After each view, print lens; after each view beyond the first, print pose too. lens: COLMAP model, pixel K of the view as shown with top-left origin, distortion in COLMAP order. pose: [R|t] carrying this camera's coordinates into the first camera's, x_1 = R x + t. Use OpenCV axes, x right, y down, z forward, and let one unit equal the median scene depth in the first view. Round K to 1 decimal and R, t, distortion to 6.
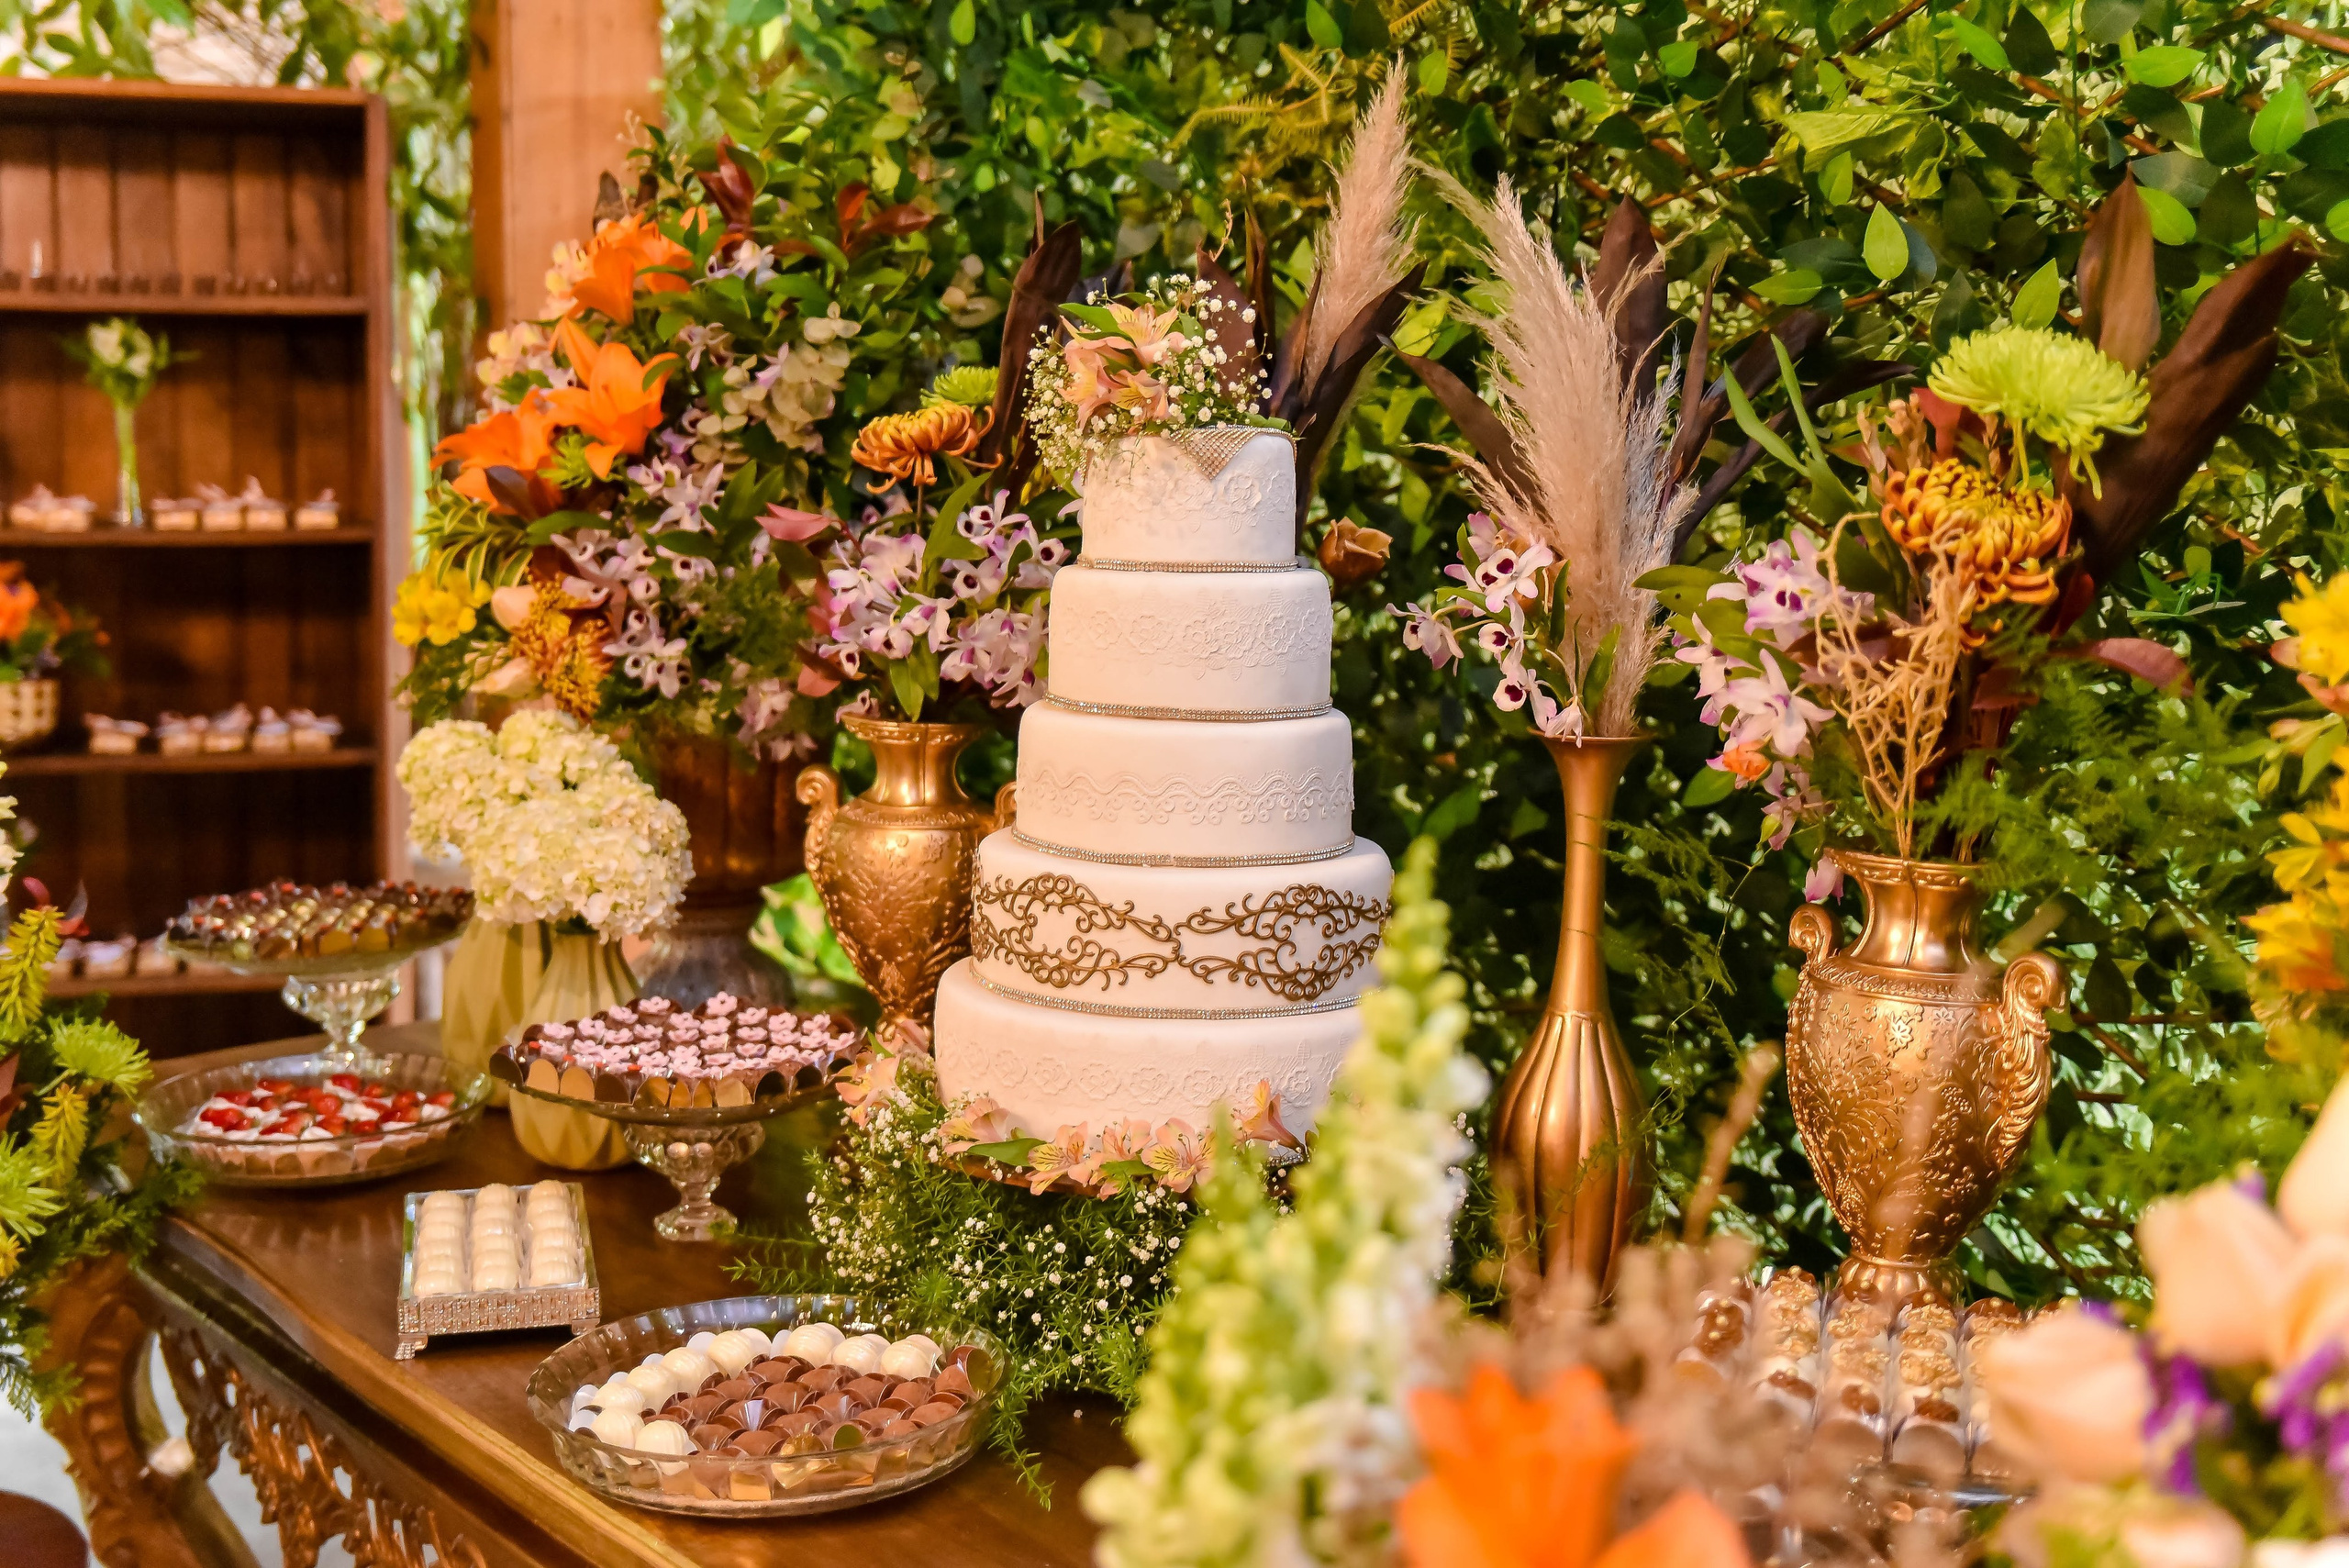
lens RADIAL K [[2782.8, 0, 1174.5], [0, 2782.8, 784.0], [0, 0, 1]] dist [0.005372, 0.016614]
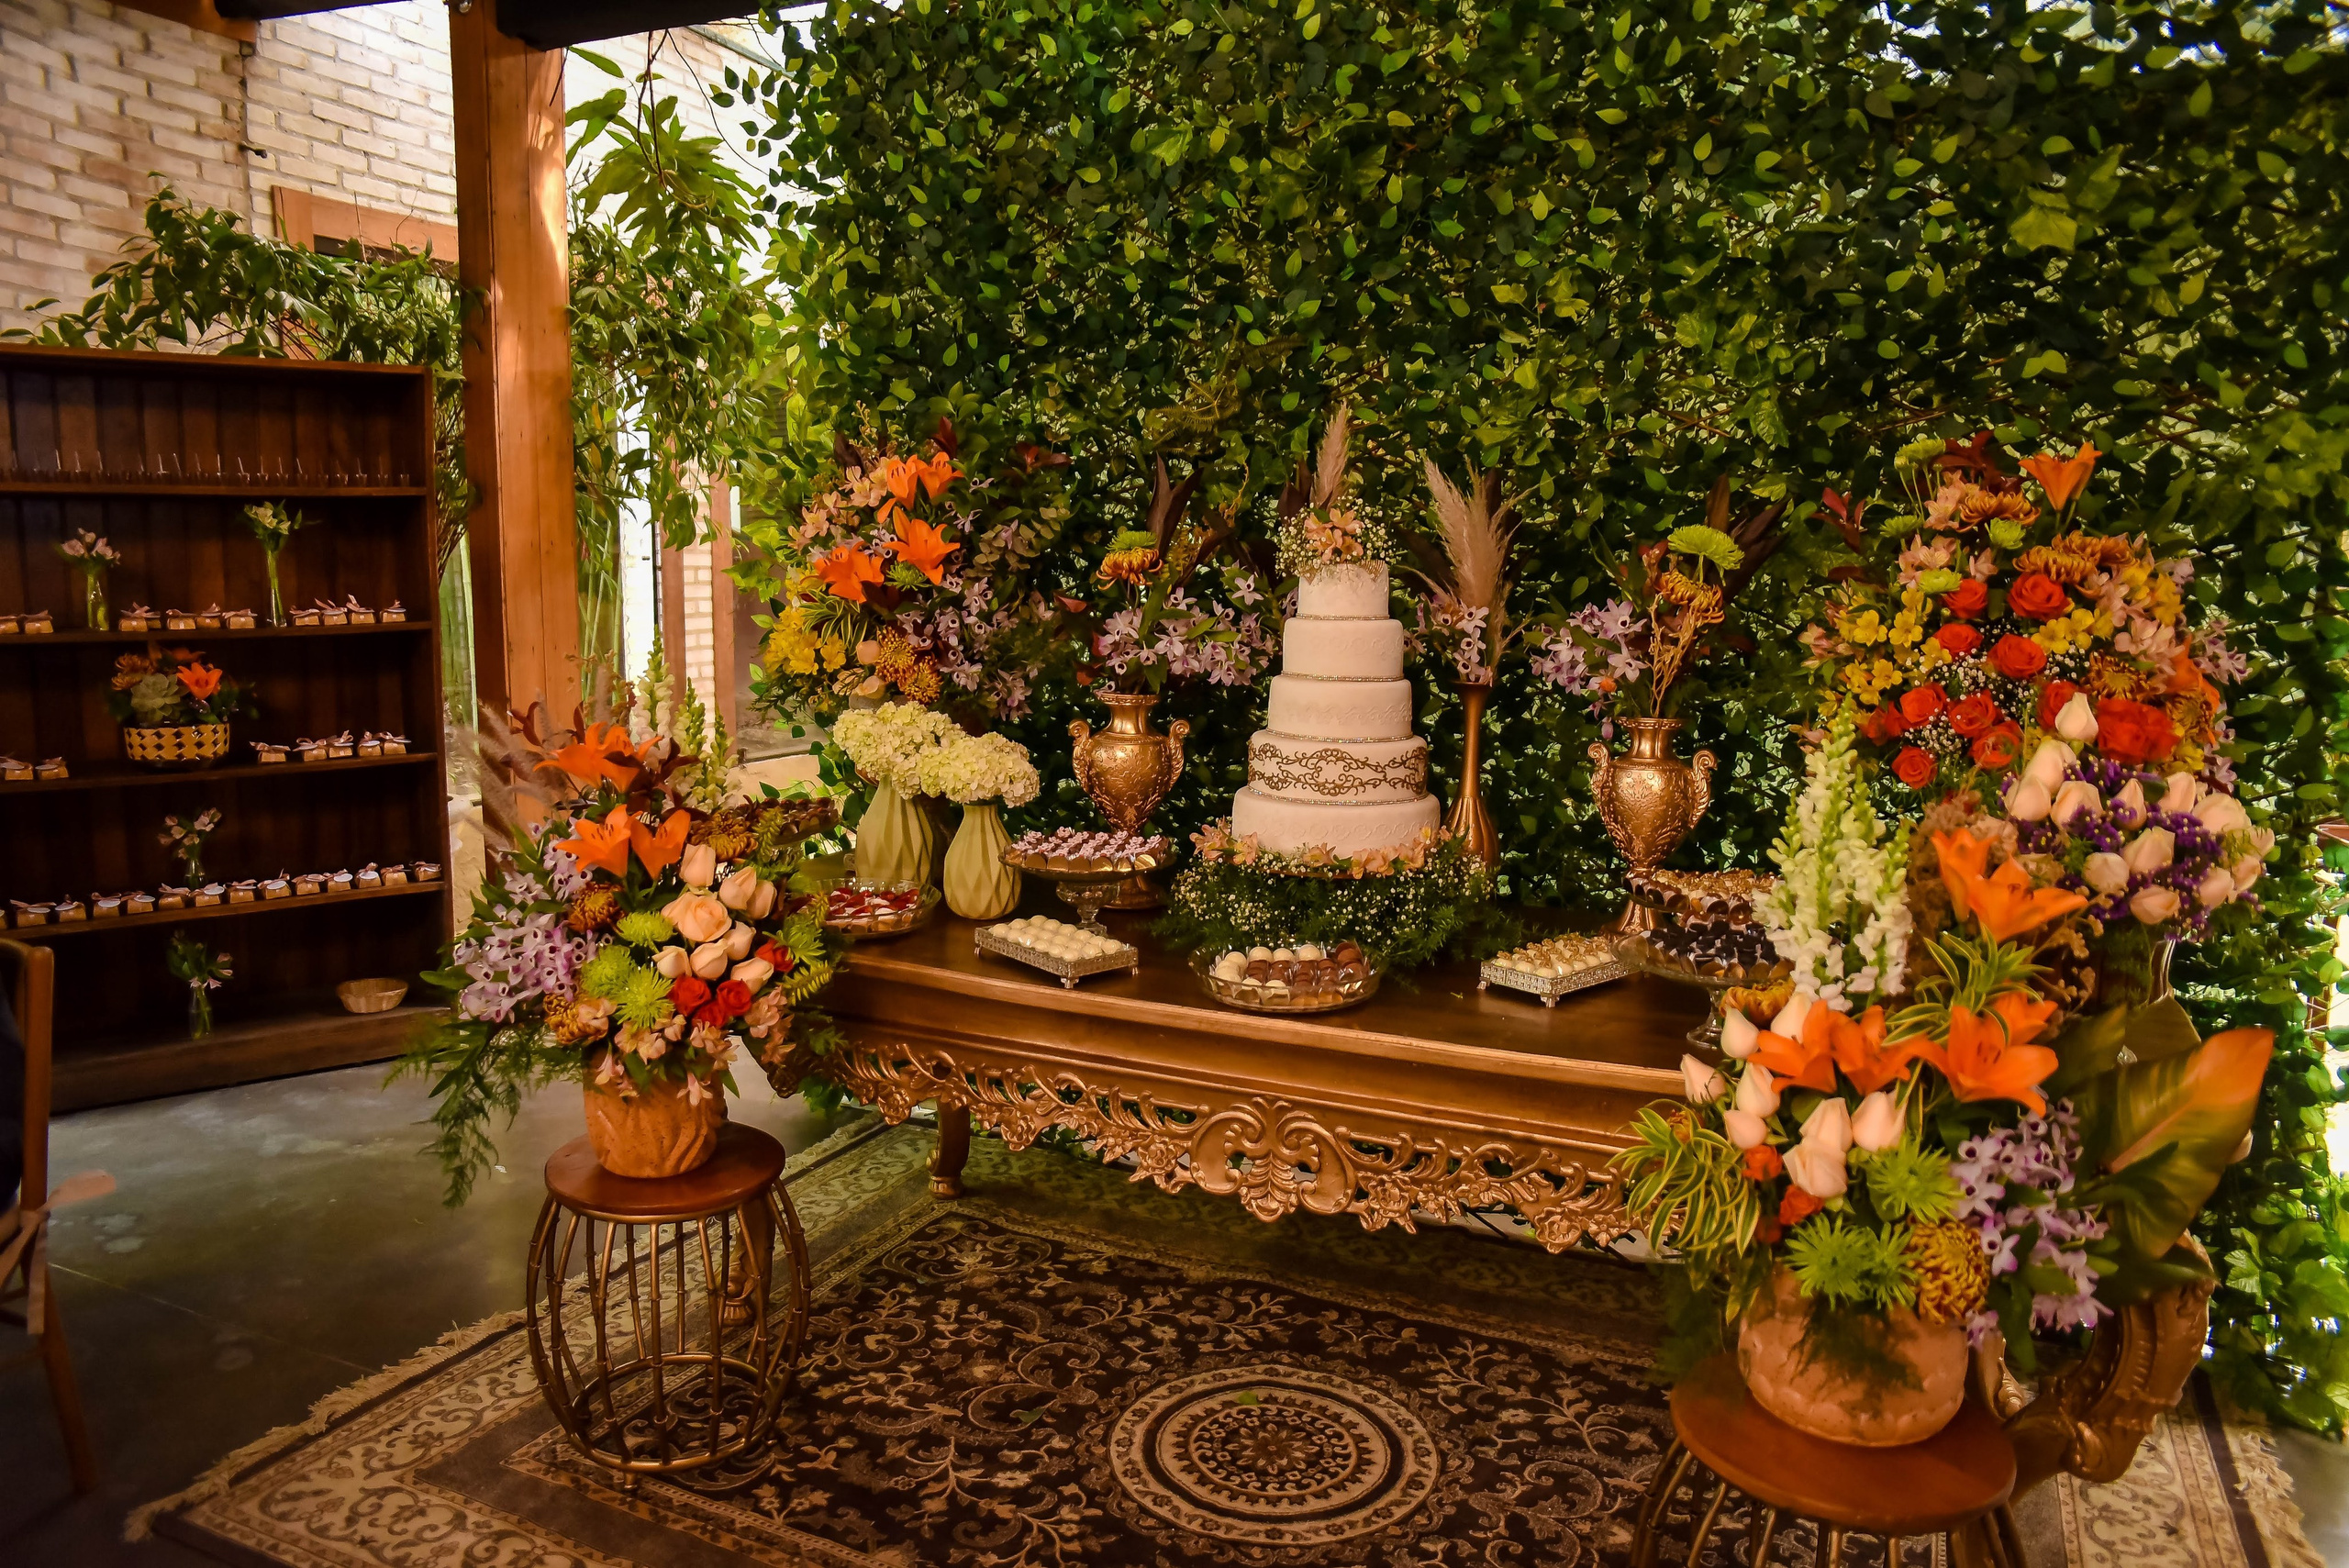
lens RADIAL K [[1621.9, 0, 1174.5], [0, 1621.9, 784.0], [0, 0, 1]] dist [-0.125488, 0.114809]
pose [[0.902811, -0.071108, 0.424119, -0.552497], [0.062597, 0.997460, 0.033985, 0.005484], [-0.425458, -0.004134, 0.904969, -0.141482]]
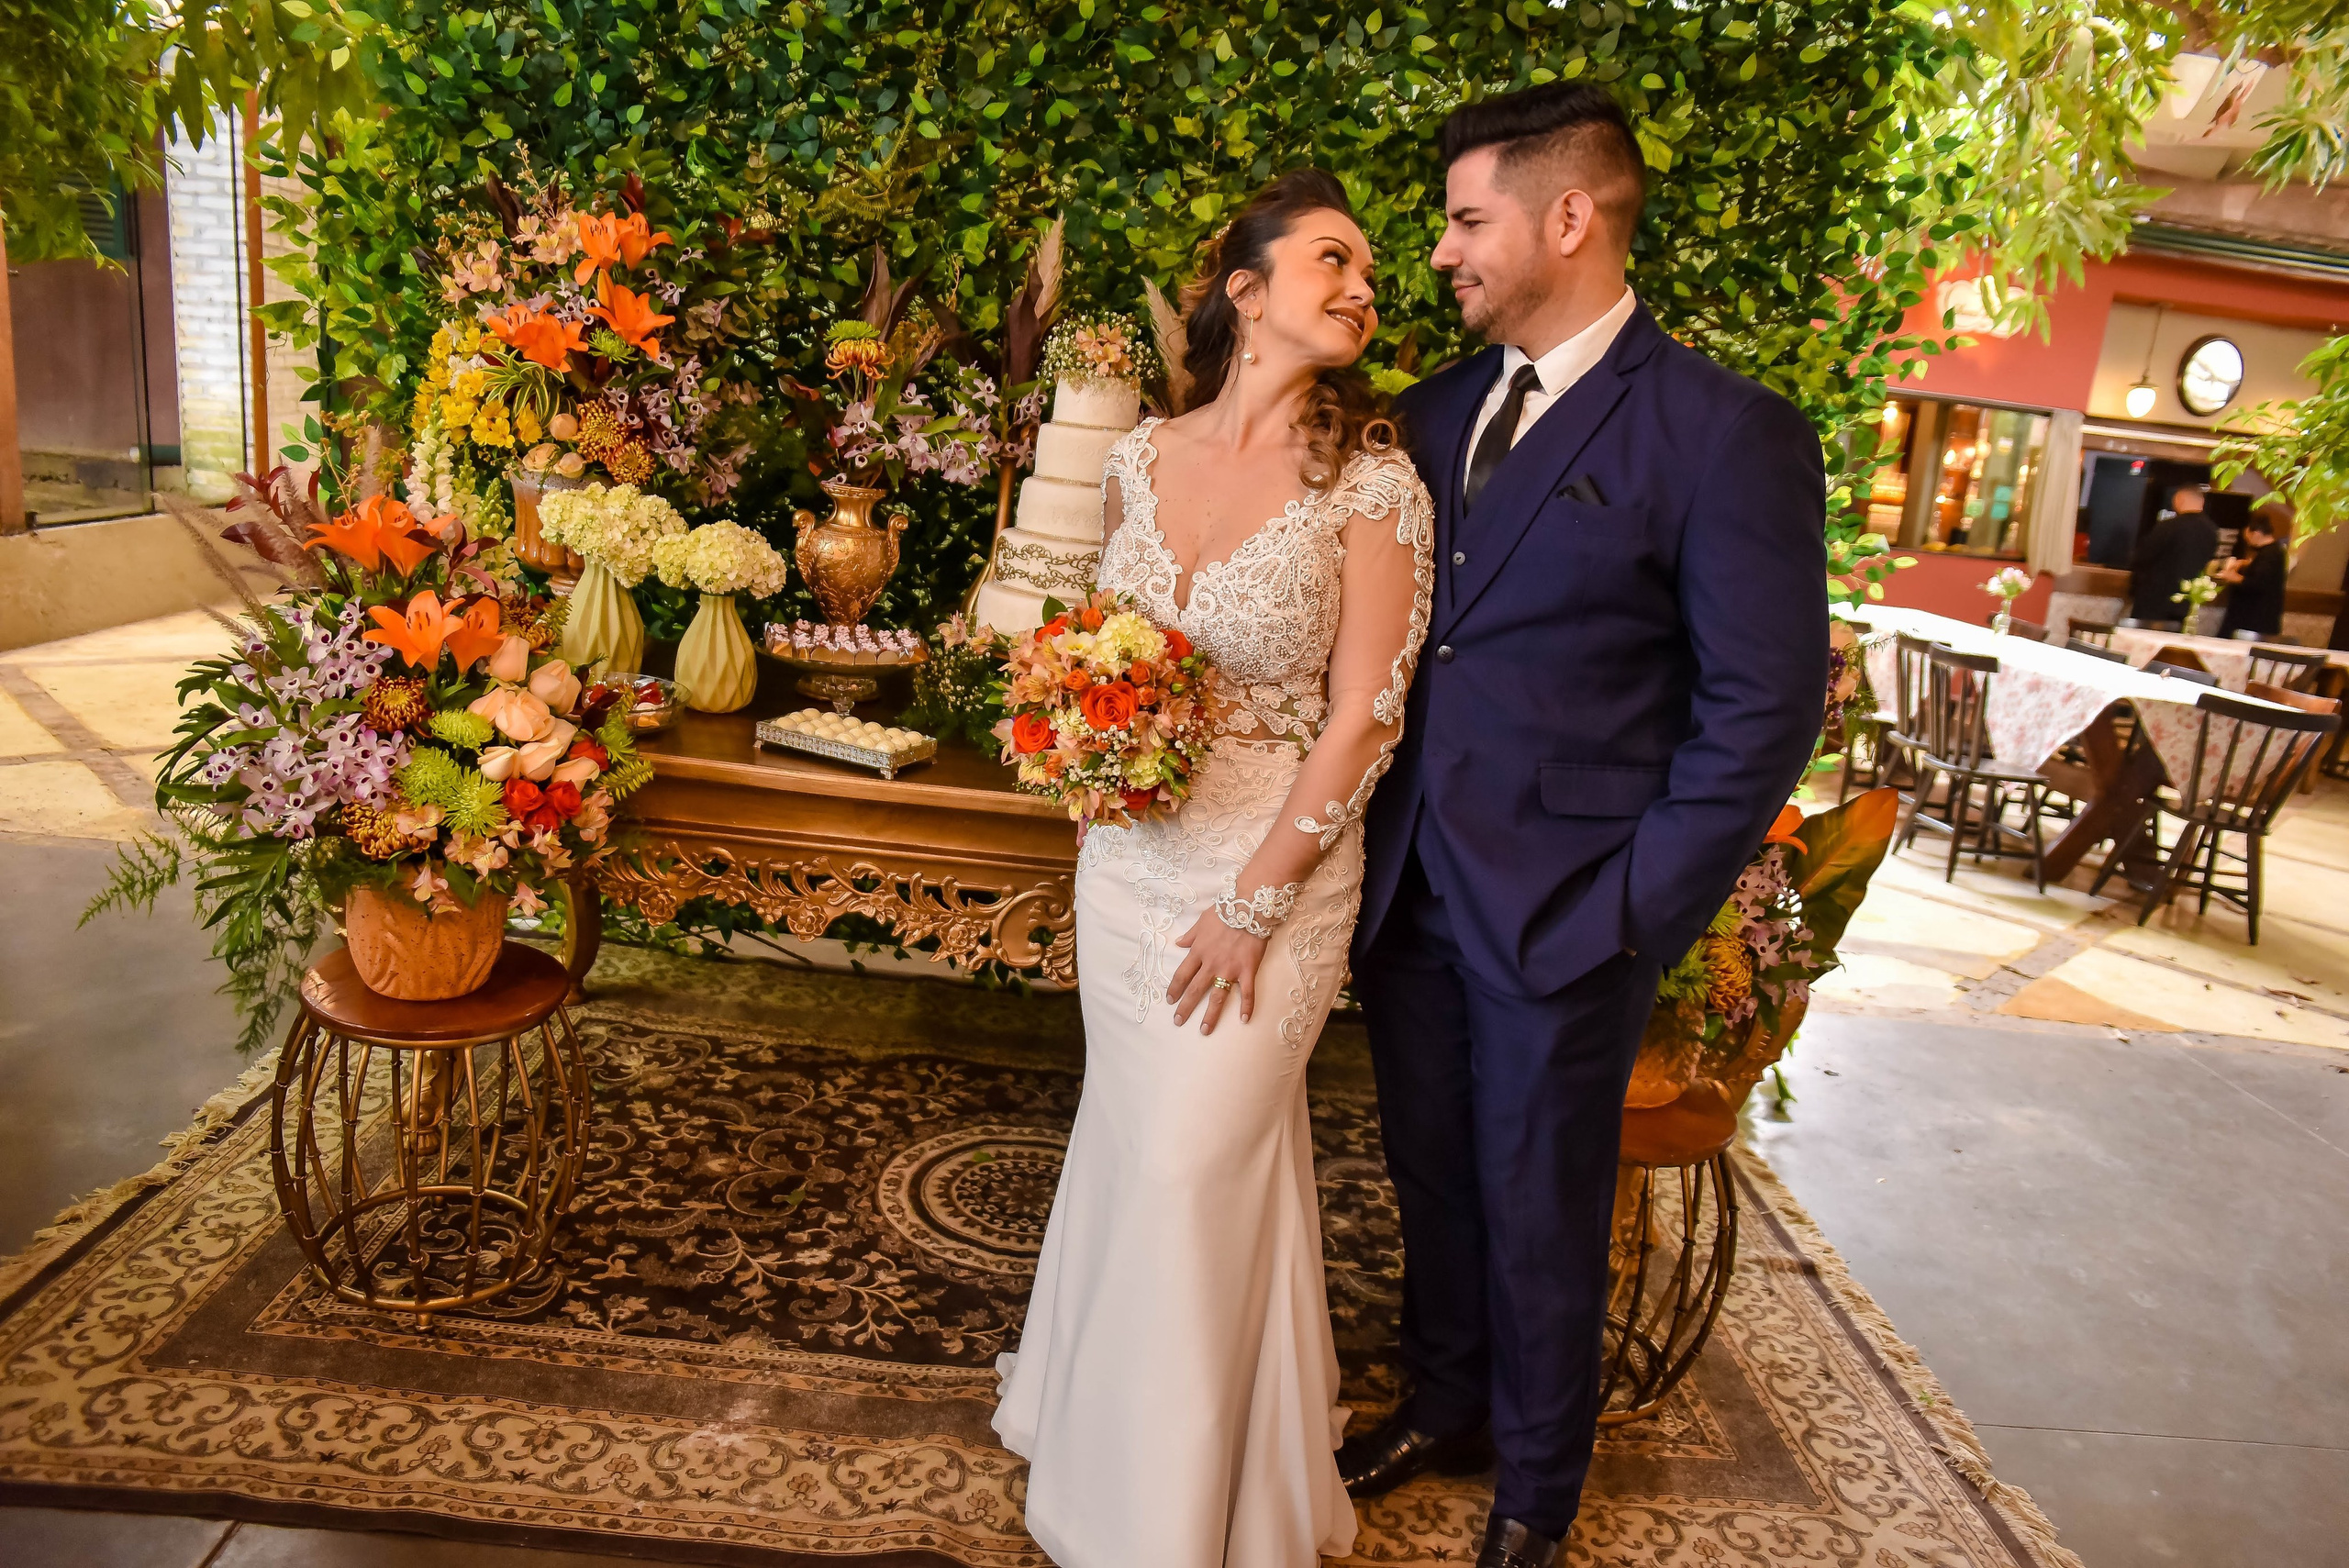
lens RADIAL K [[1621.9, 0, 1174.5], [0, 1621.9, 784.0], [0, 0, 1]] dist [-0.125488, 0.114809]
pose [[0.611785, -0.146522, 0.777335, -0.869331], [0.007152, 0.983679, 0.179788, -0.017411], [-0.790992, -0.104432, 0.602848, 0.025619]]
